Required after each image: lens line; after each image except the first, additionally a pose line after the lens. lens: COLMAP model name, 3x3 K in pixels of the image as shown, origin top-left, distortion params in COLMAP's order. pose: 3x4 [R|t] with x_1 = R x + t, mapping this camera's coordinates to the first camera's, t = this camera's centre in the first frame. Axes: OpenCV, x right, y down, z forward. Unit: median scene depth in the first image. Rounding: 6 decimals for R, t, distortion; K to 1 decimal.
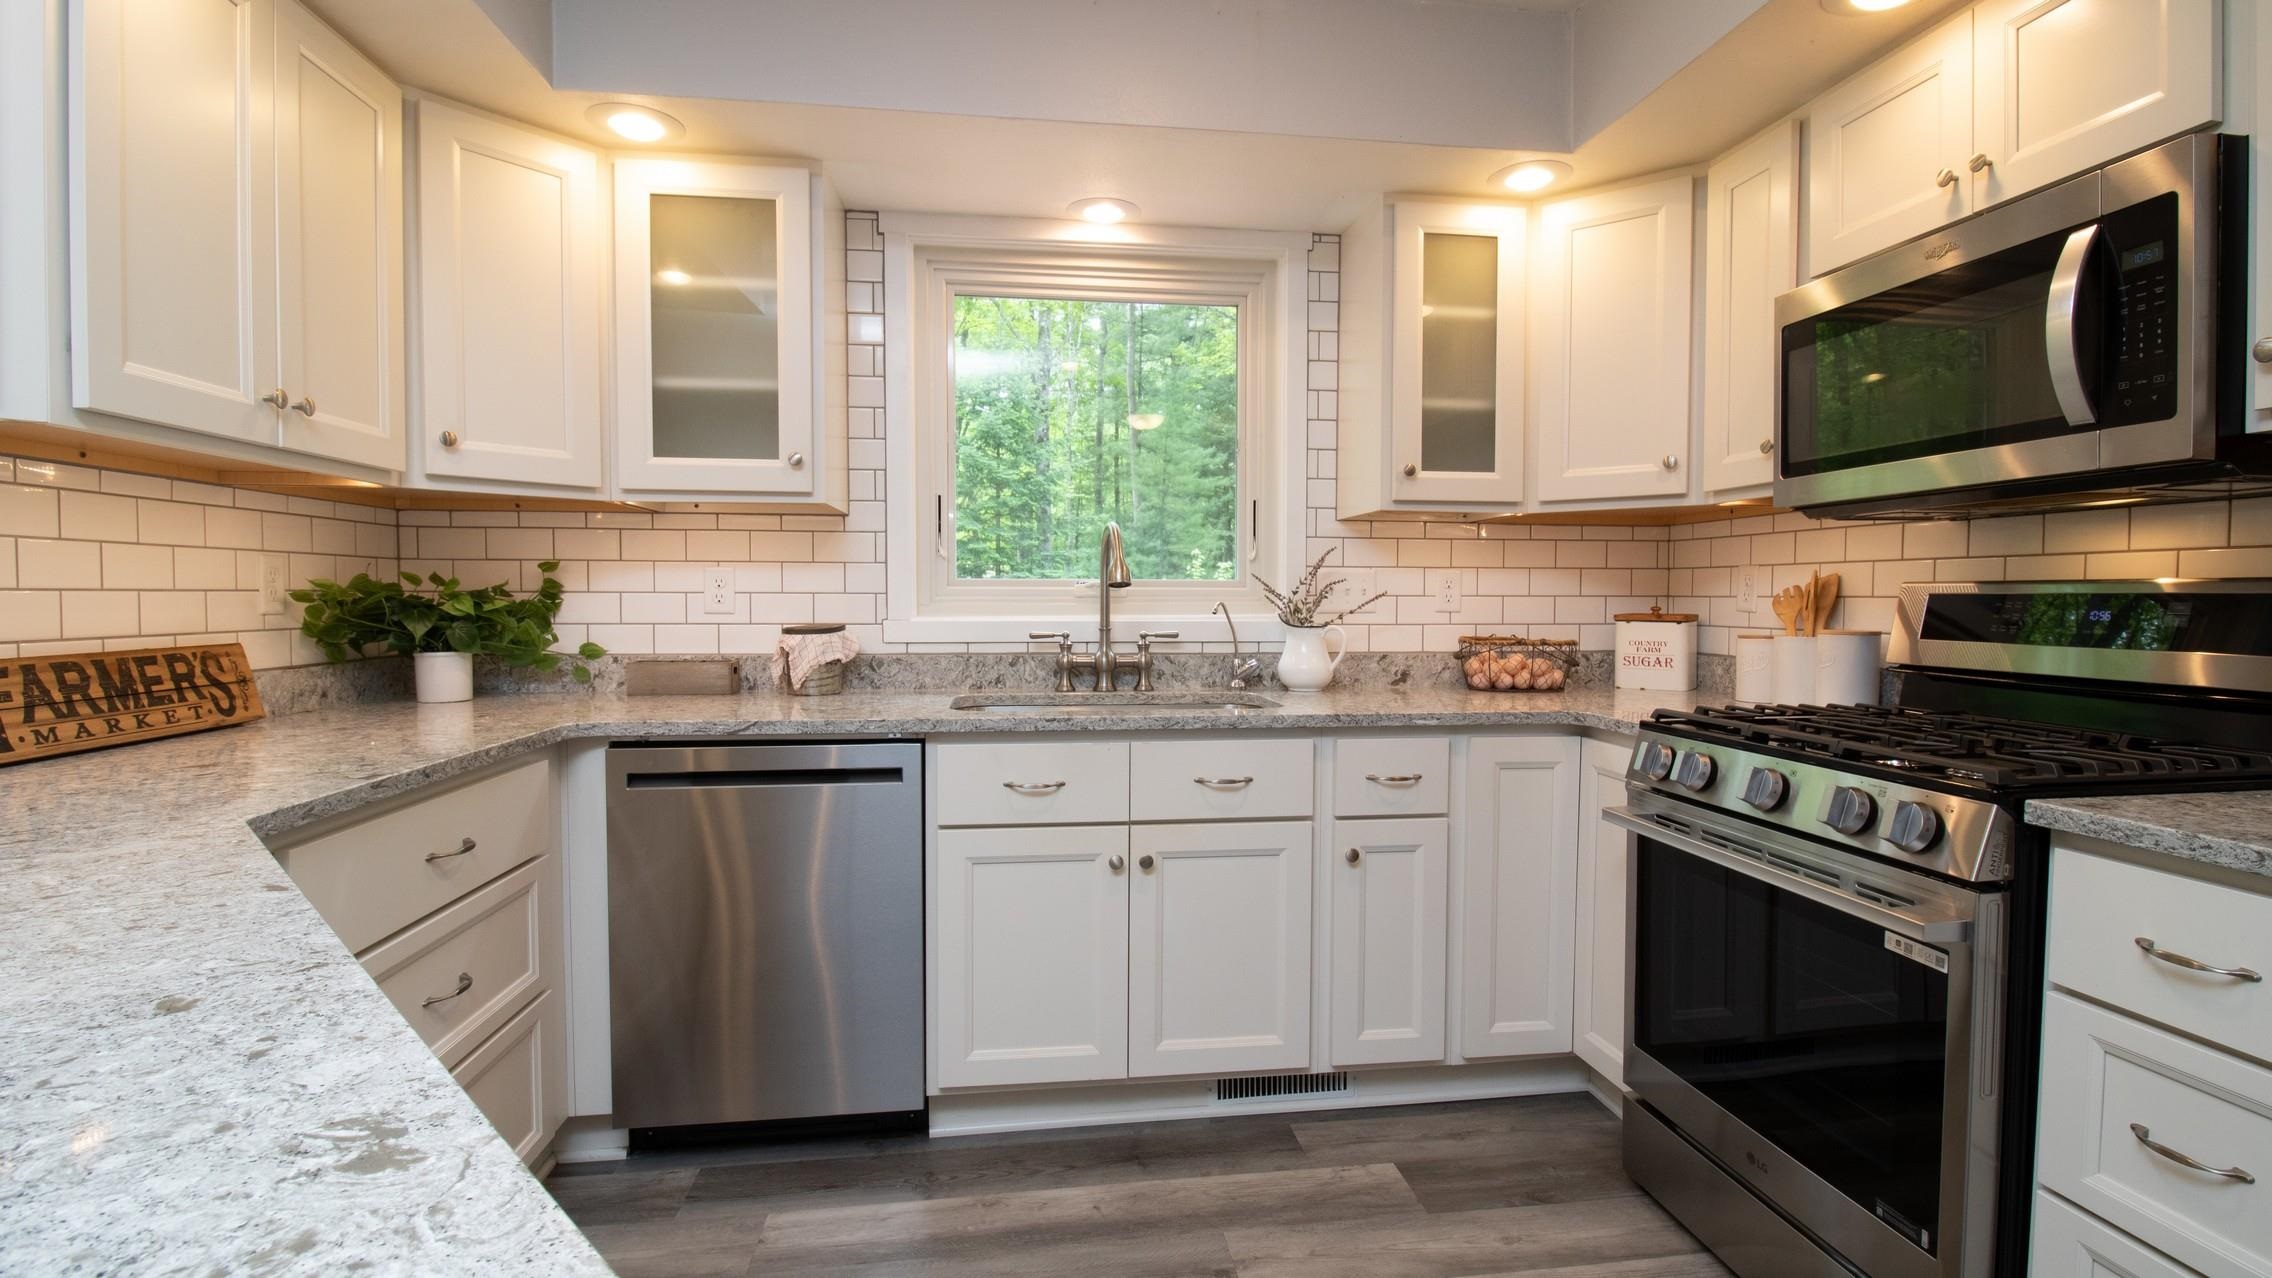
lens RADIAL K [[1062.2, 0, 1155.7], [0, 1062.2, 638.3], [0, 0, 1]] dist [-0.002226, -0.010852]
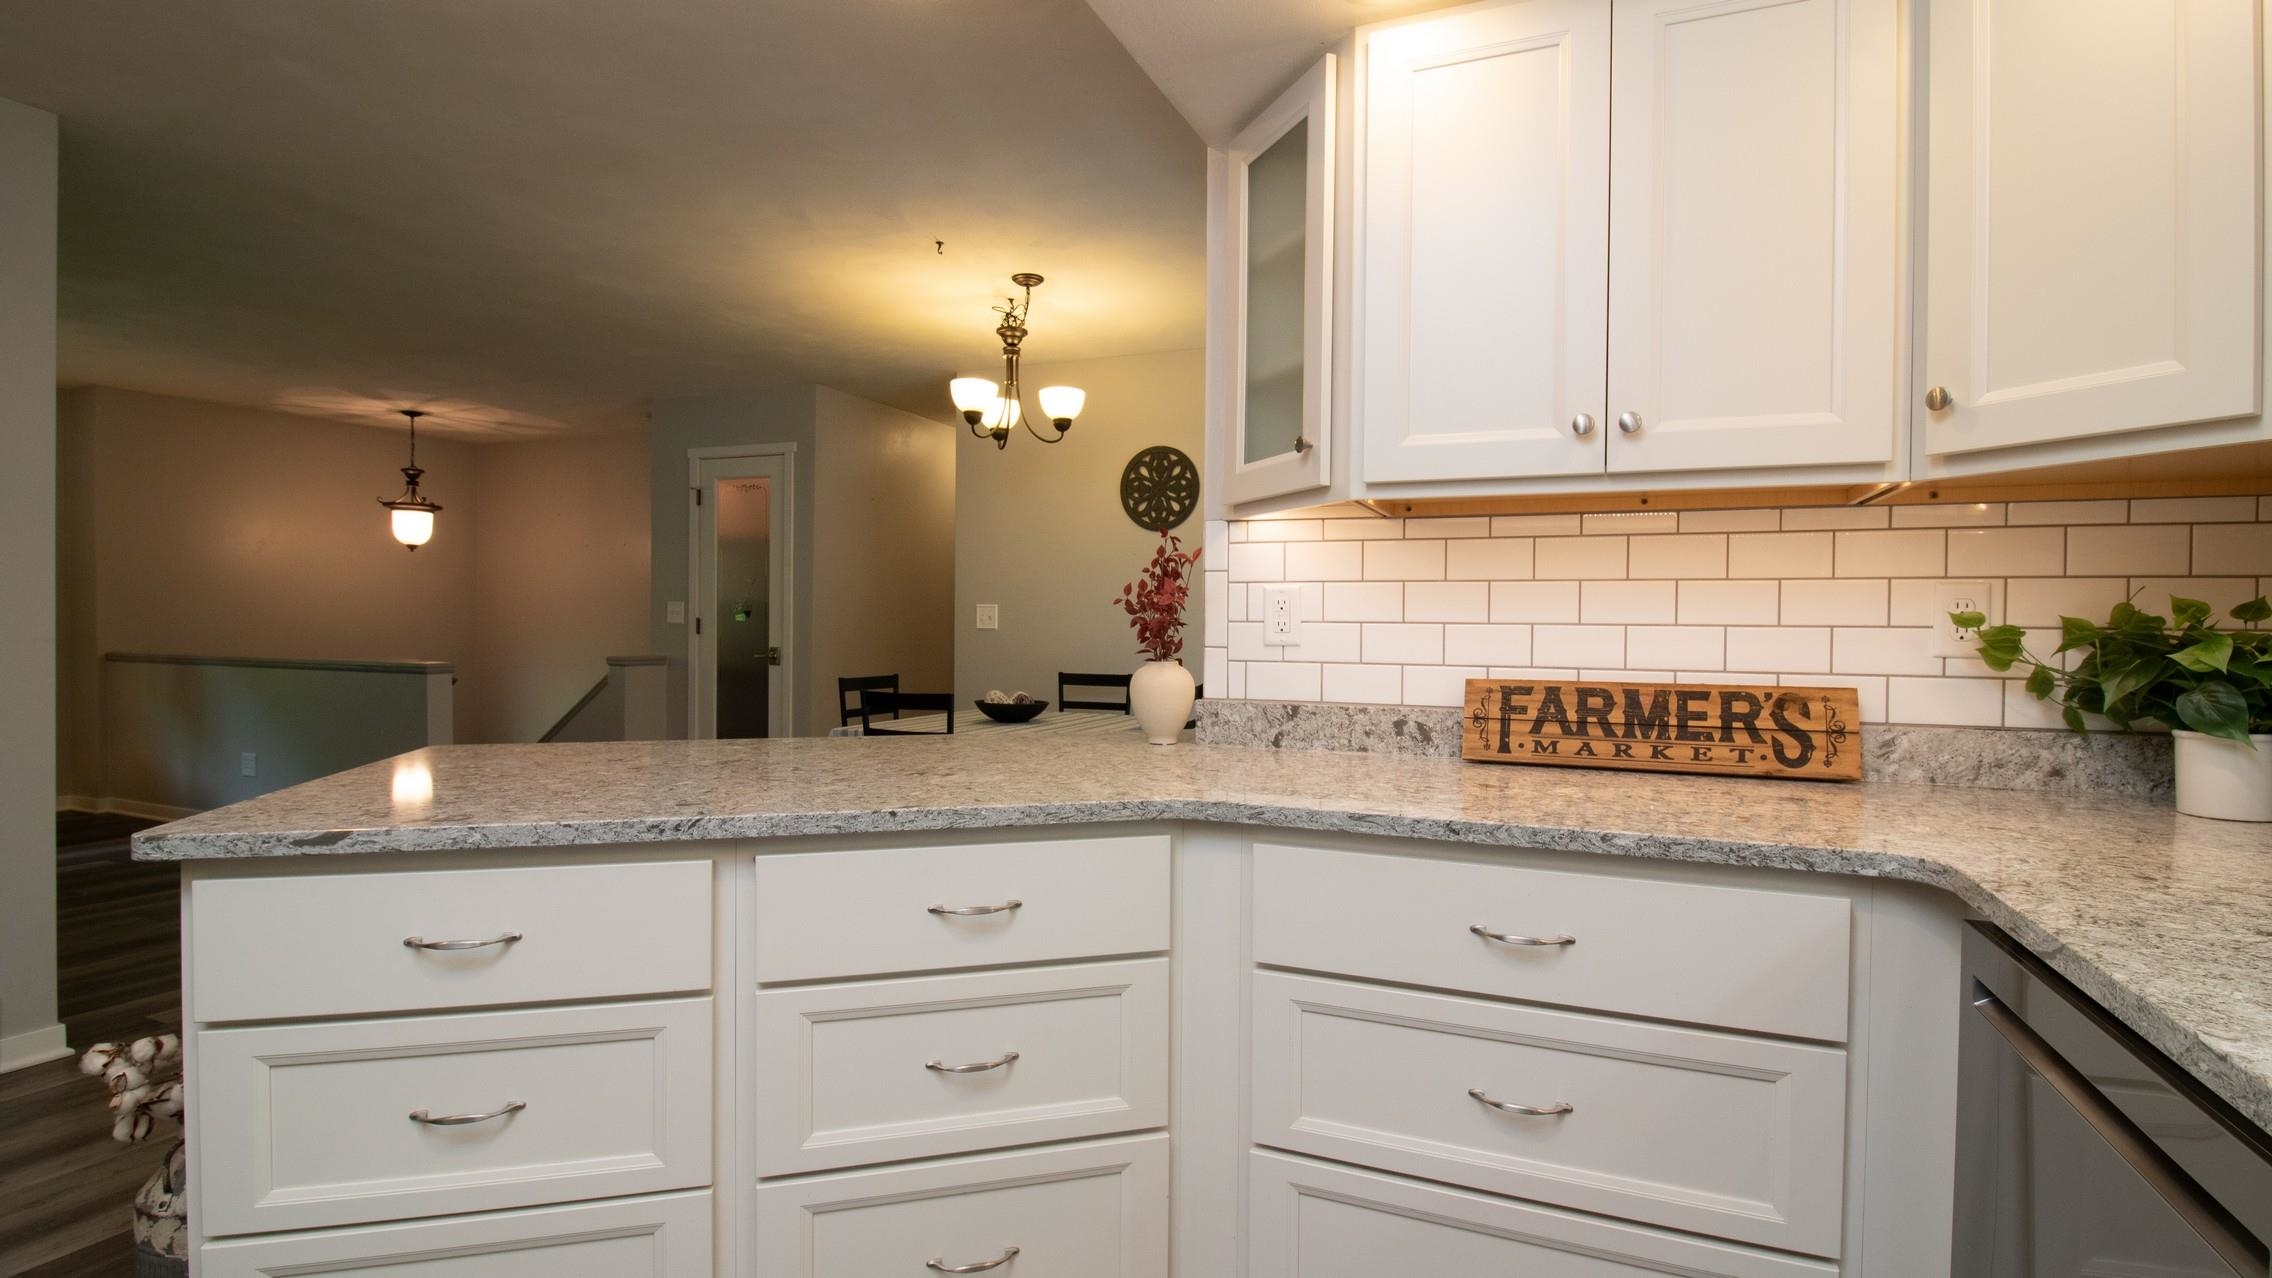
lens RADIAL K [[1062.2, 0, 1153.7], [0, 1062.2, 636.1], [0, 0, 1]] dist [-0.002226, -0.010852]
pose [[-0.508340, 0.004501, -0.861145, 0.140440], [-0.045023, 0.998480, 0.031796, -0.034734], [0.859979, 0.054935, -0.507365, 0.830227]]
